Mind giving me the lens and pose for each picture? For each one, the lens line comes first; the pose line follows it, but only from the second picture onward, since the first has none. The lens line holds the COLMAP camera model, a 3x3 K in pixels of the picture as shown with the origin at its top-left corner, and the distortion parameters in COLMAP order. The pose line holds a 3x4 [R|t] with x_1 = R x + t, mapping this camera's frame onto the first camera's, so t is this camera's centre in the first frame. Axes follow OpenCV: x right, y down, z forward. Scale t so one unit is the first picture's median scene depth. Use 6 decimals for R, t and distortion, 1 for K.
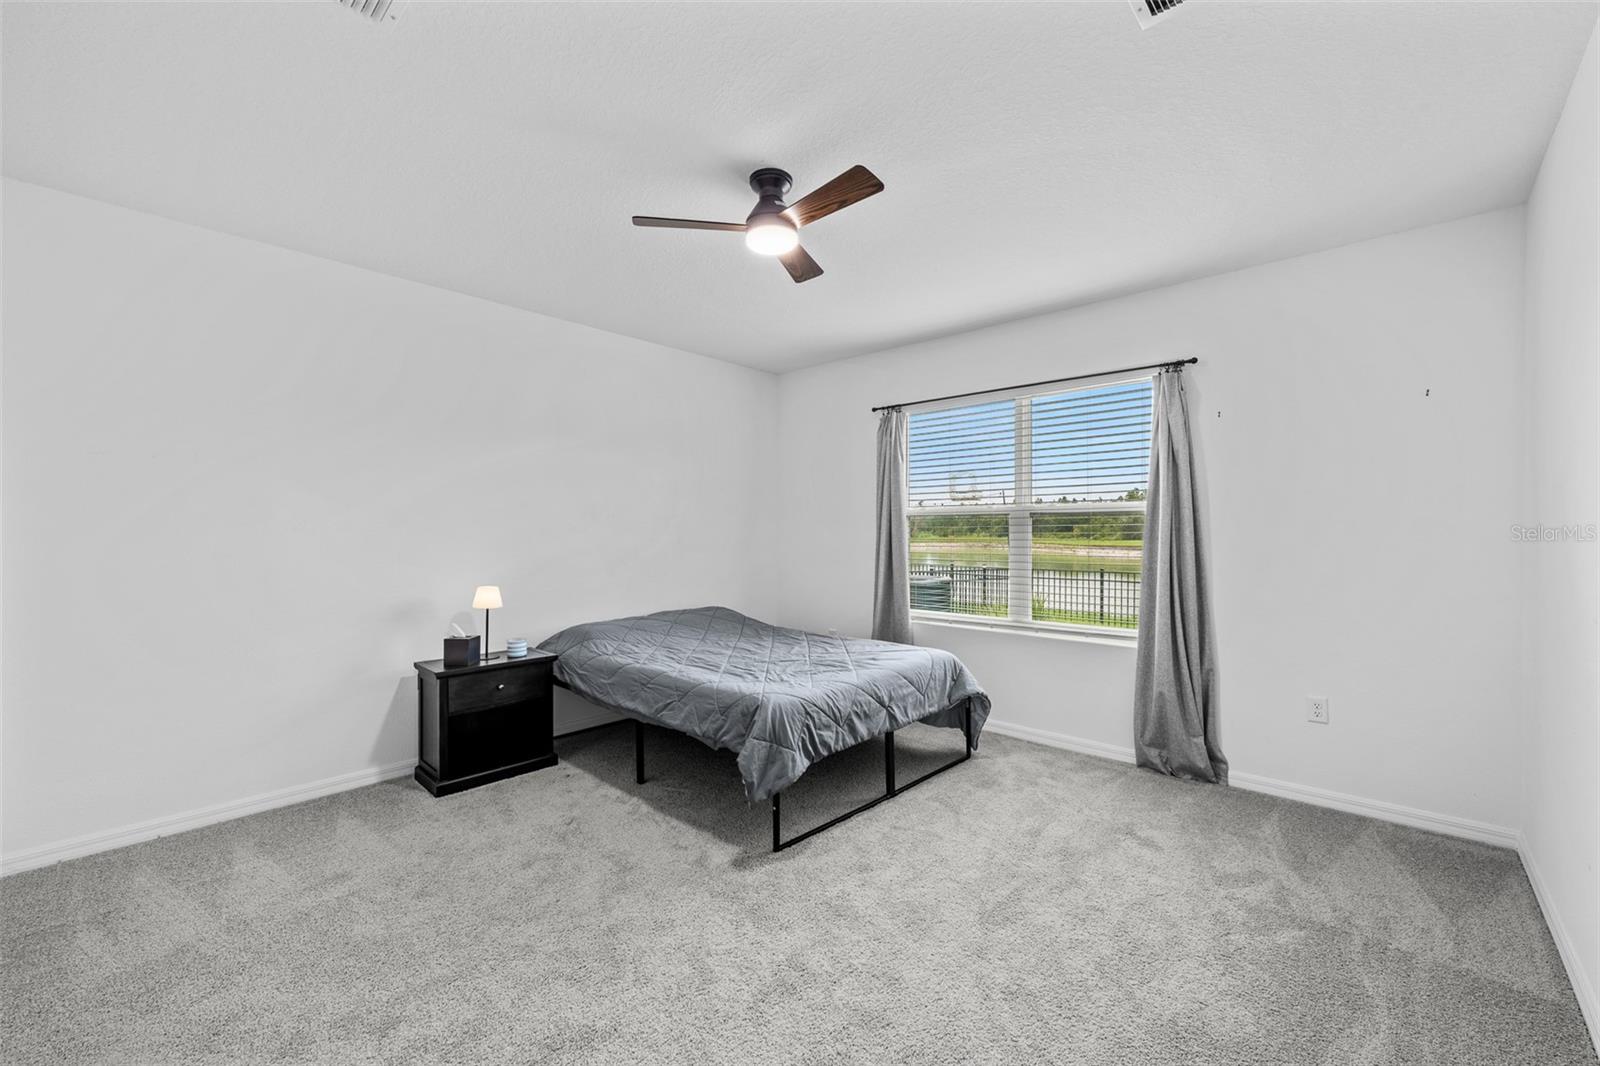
lens RADIAL K [[639.1, 0, 801.3], [0, 639.1, 535.5], [0, 0, 1]] dist [0.001878, -0.001284]
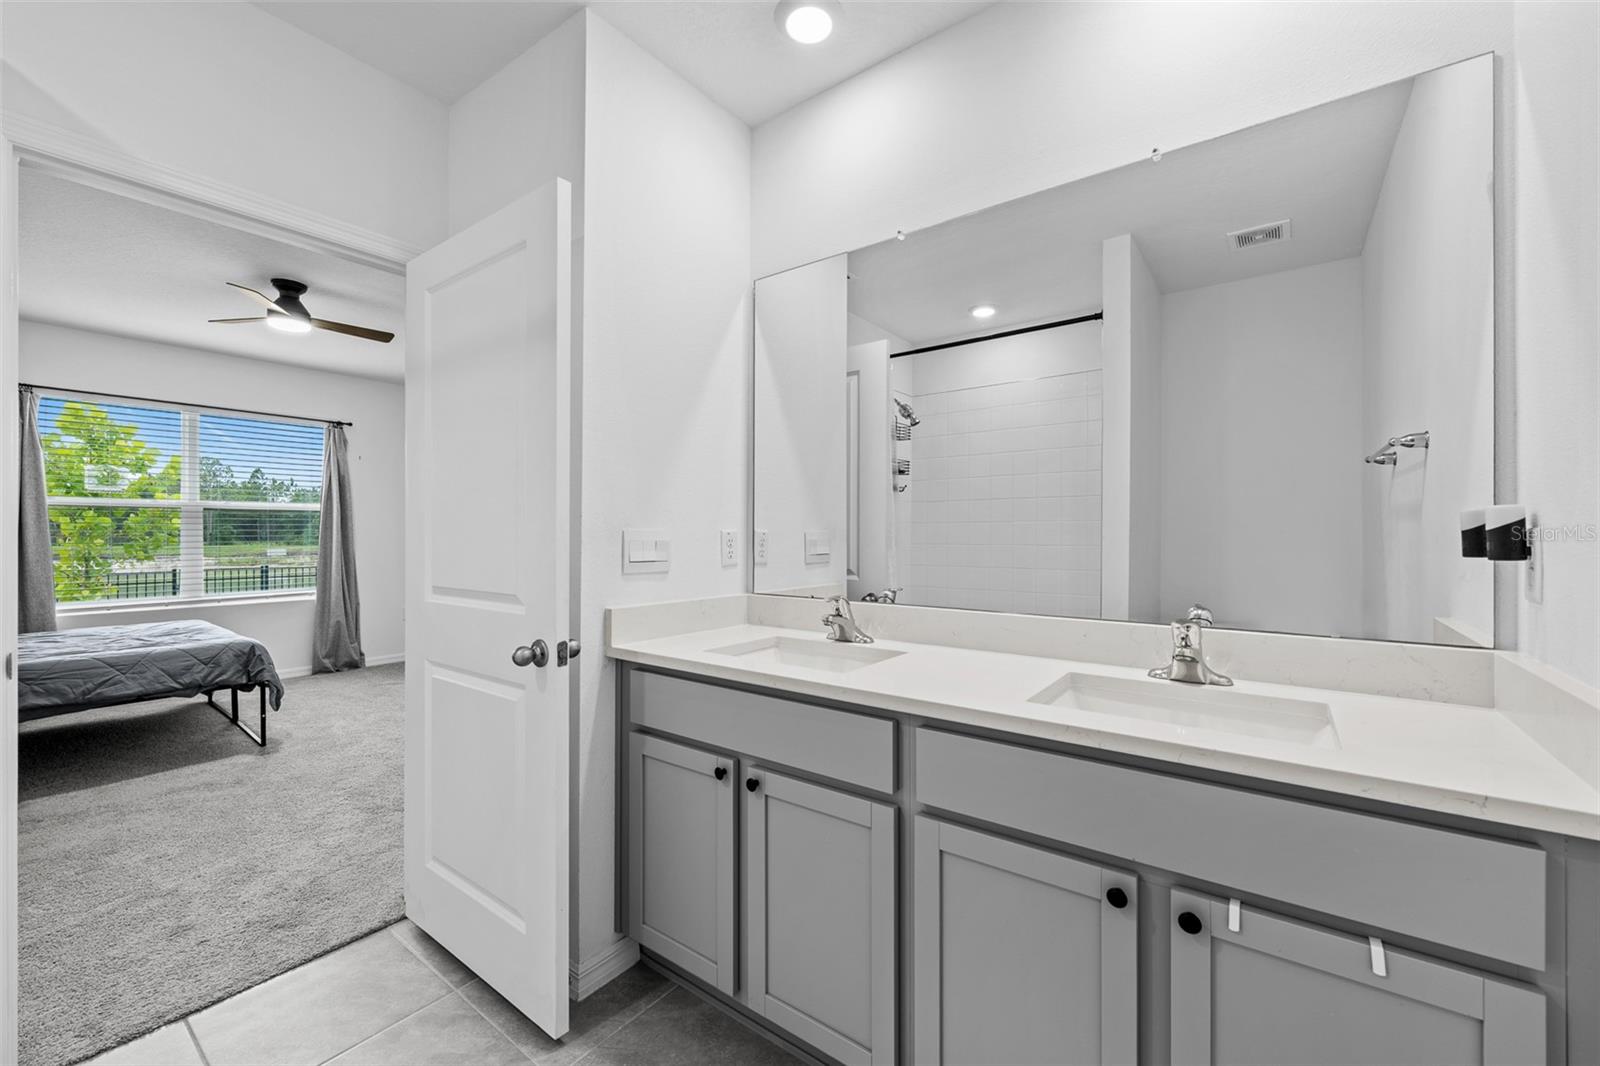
lens RADIAL K [[639.1, 0, 803.4], [0, 639.1, 530.1], [0, 0, 1]] dist [0.001878, -0.001284]
pose [[-0.098075, 0.002438, 0.995176, -1.185625], [0.006572, 0.999977, -0.001802, 0.020040], [-0.995157, 0.006364, -0.098089, -0.039488]]
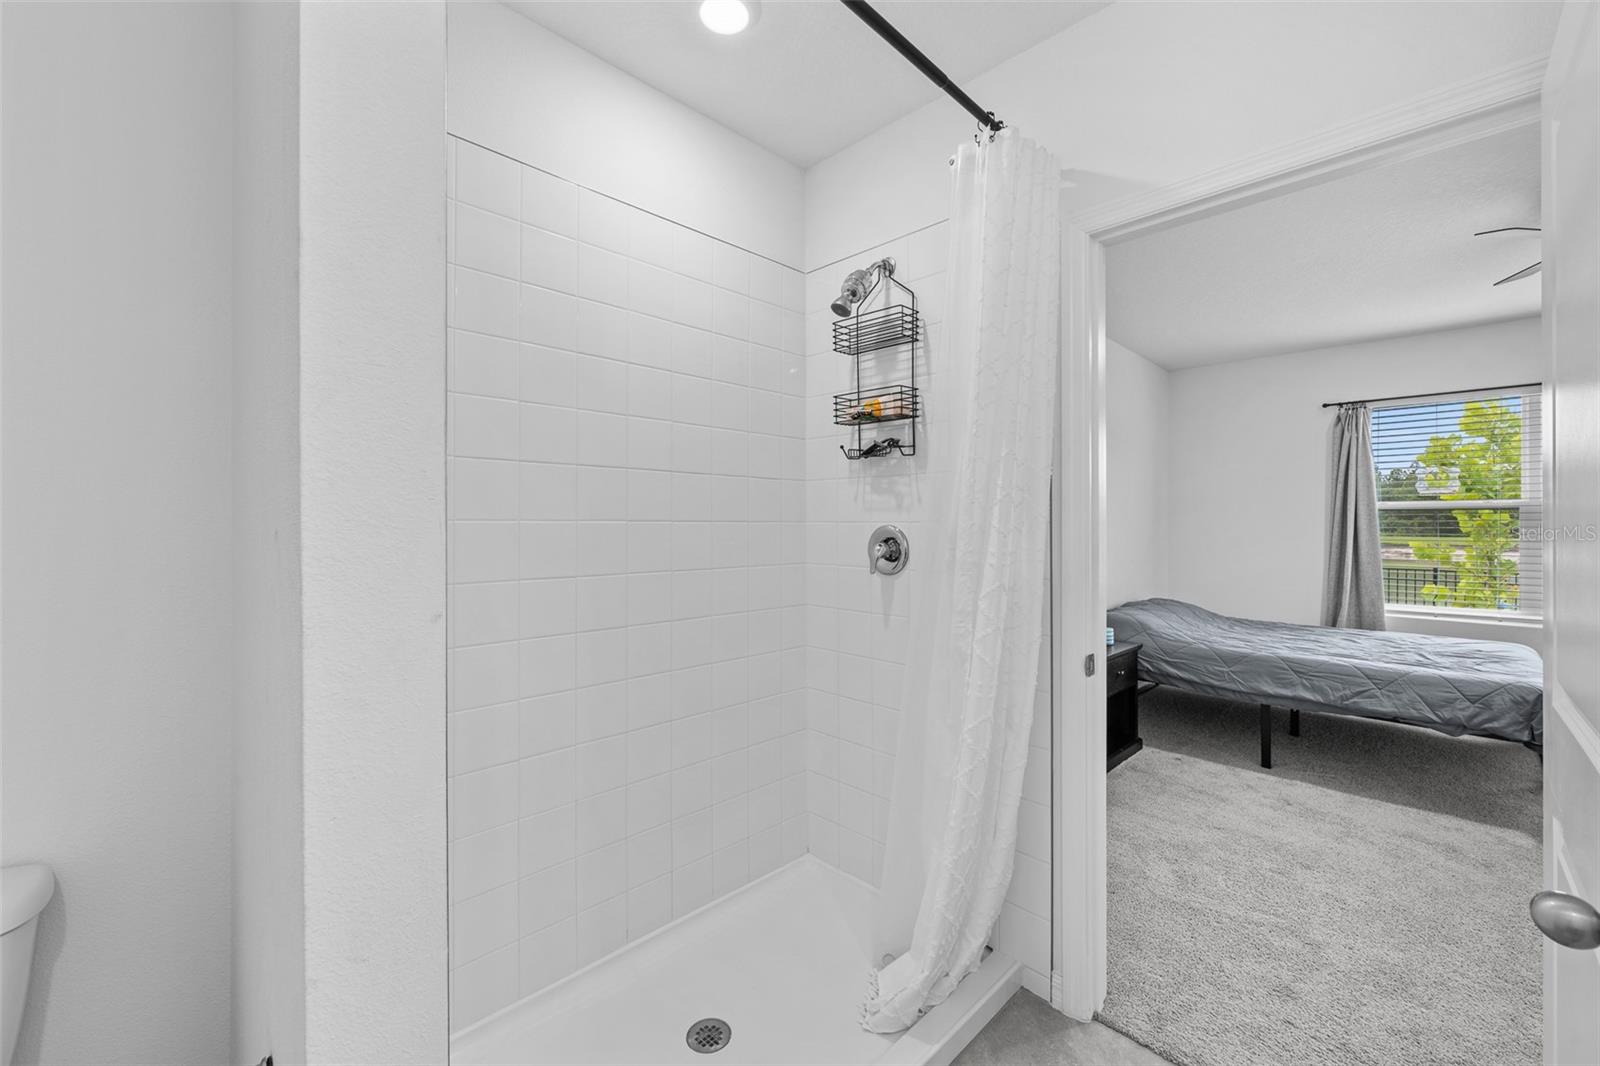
lens RADIAL K [[639.1, 0, 797.9], [0, 639.1, 521.1], [0, 0, 1]] dist [0.001878, -0.001284]
pose [[0.998668, 0.001796, -0.051574, -0.929145], [-0.002286, 0.999953, -0.009440, -0.003261], [0.051555, 0.009545, 0.998625, -0.081438]]
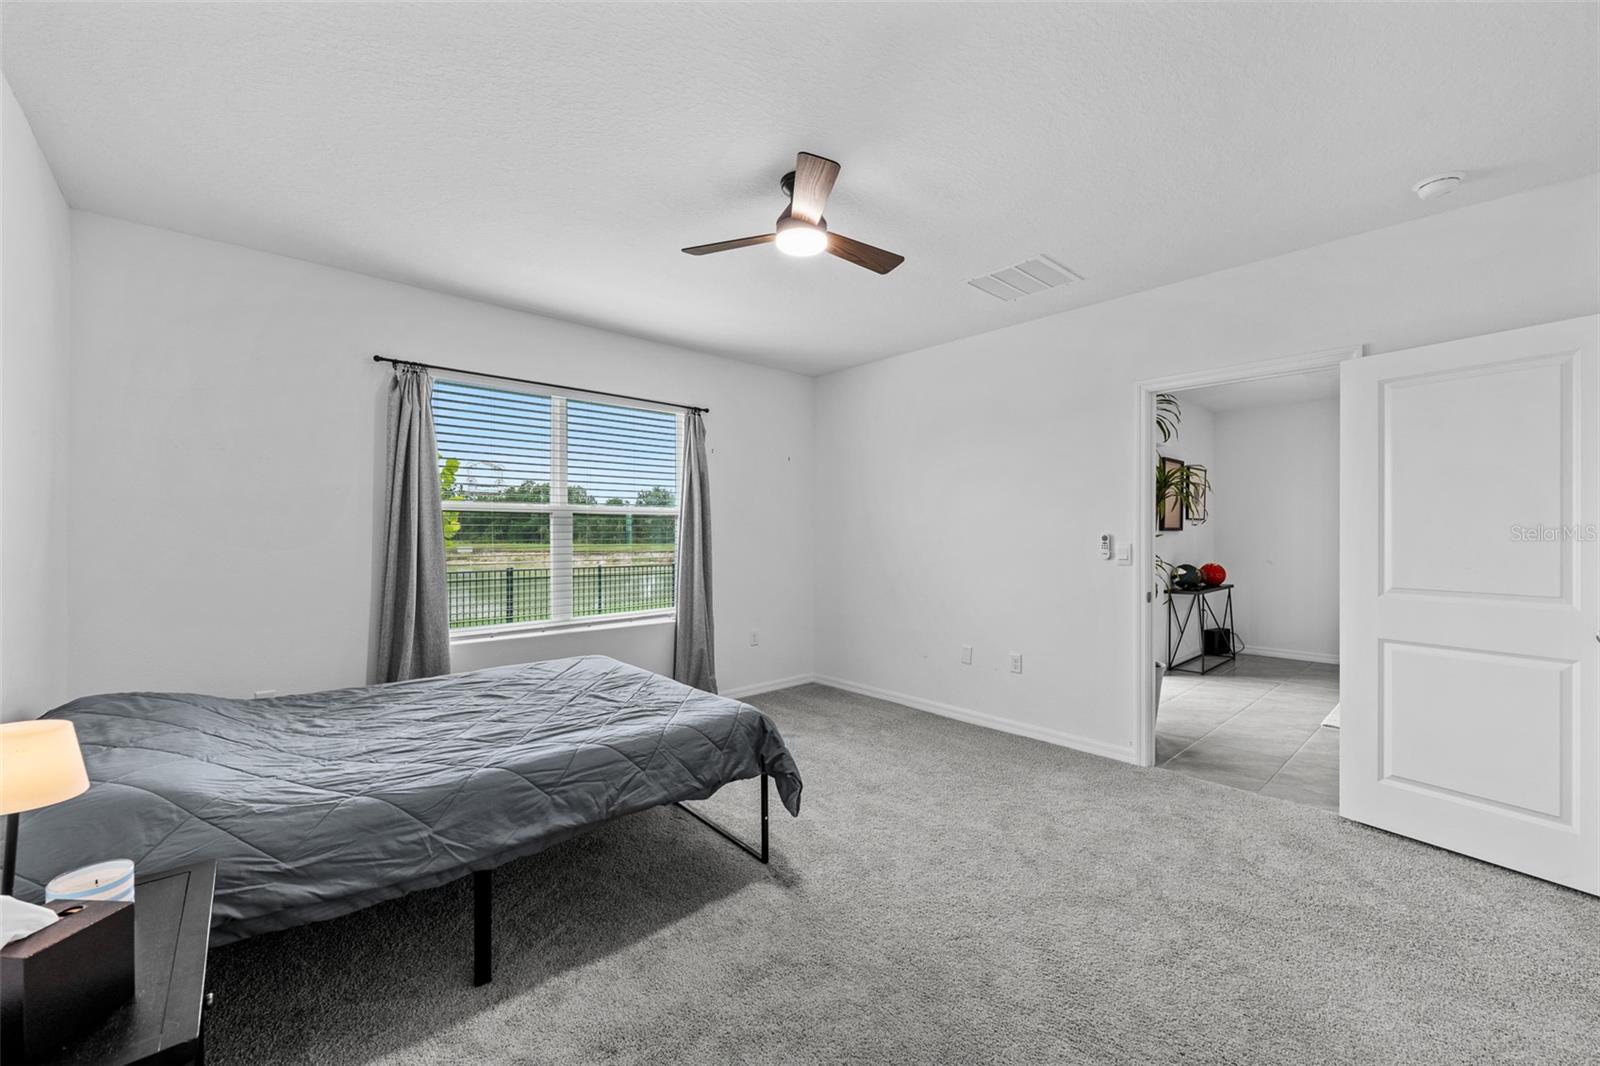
lens RADIAL K [[639.1, 0, 803.5], [0, 639.1, 530.1], [0, 0, 1]] dist [0.001878, -0.001284]
pose [[0.094373, 0.000273, 0.995537, -0.755141], [0.007039, 0.999975, -0.000941, -0.005268], [-0.995512, 0.007096, 0.094368, 0.642774]]
